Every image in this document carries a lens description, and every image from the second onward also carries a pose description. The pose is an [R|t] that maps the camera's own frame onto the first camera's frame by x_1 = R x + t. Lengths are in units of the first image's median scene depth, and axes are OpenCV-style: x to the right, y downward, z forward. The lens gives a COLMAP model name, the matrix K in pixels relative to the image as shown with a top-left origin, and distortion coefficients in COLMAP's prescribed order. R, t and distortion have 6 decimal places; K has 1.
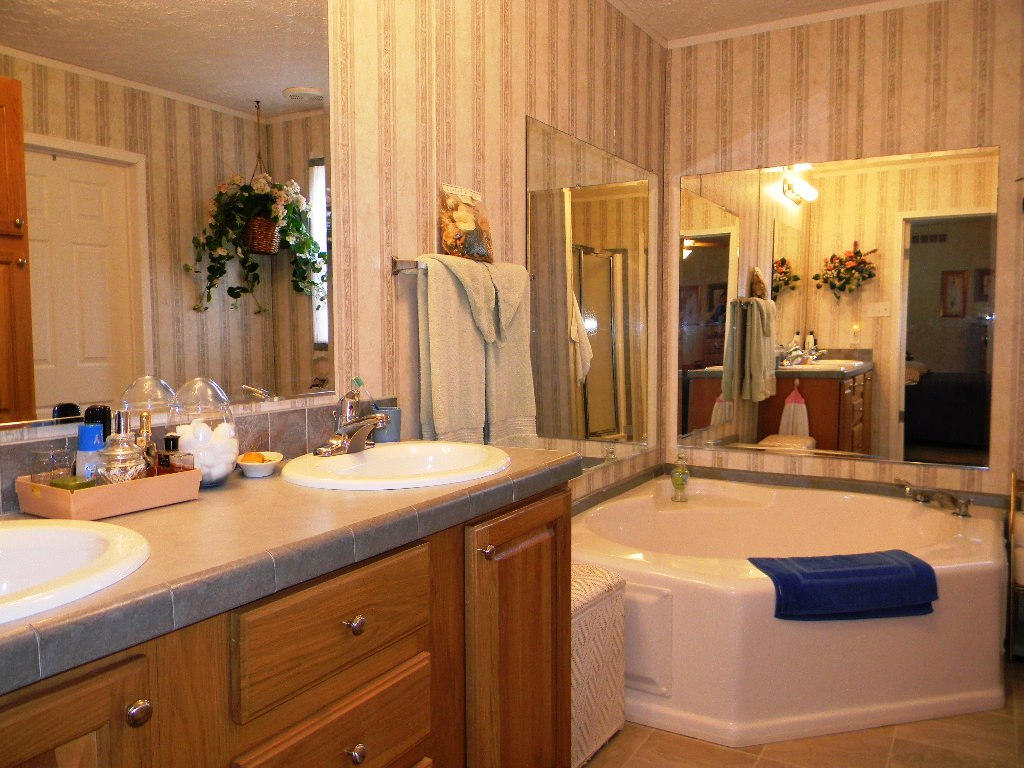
lens RADIAL K [[847.8, 0, 512.0], [0, 847.8, 385.0], [0, 0, 1]] dist [0.025044, -0.029718]
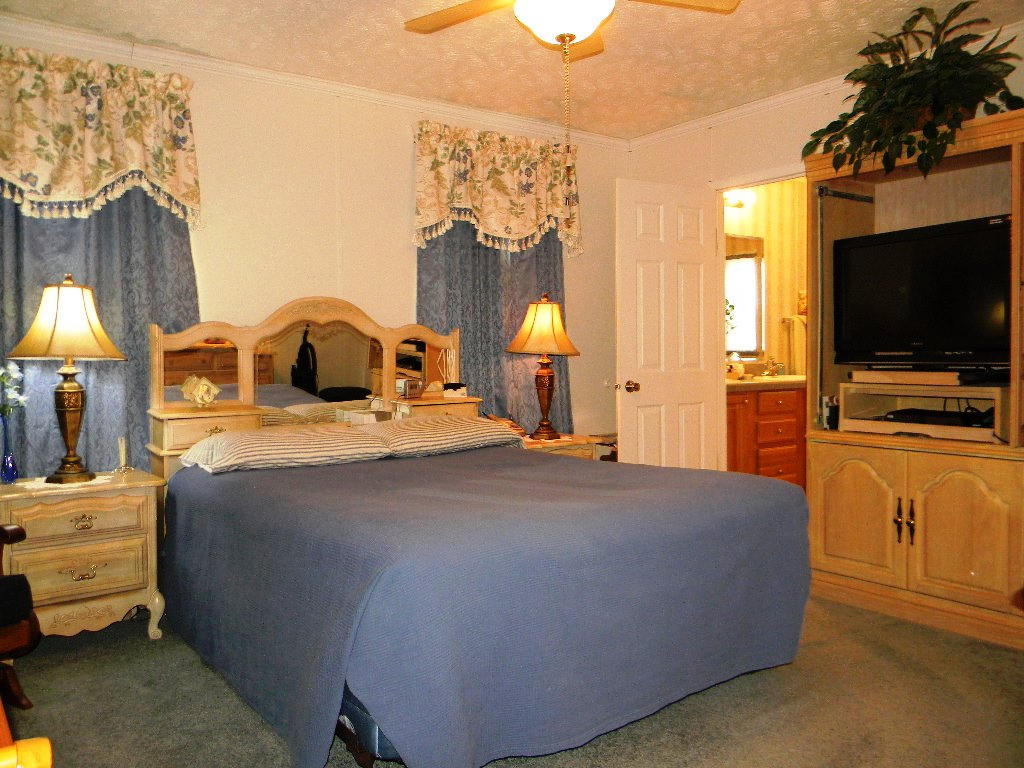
lens RADIAL K [[847.8, 0, 512.2], [0, 847.8, 382.7], [0, 0, 1]] dist [0.025044, -0.029718]
pose [[0.919732, 0.007874, -0.392469, 0.174371], [-0.015999, 0.999720, -0.017435, 0.159308], [0.392222, 0.022315, 0.919600, -2.262714]]
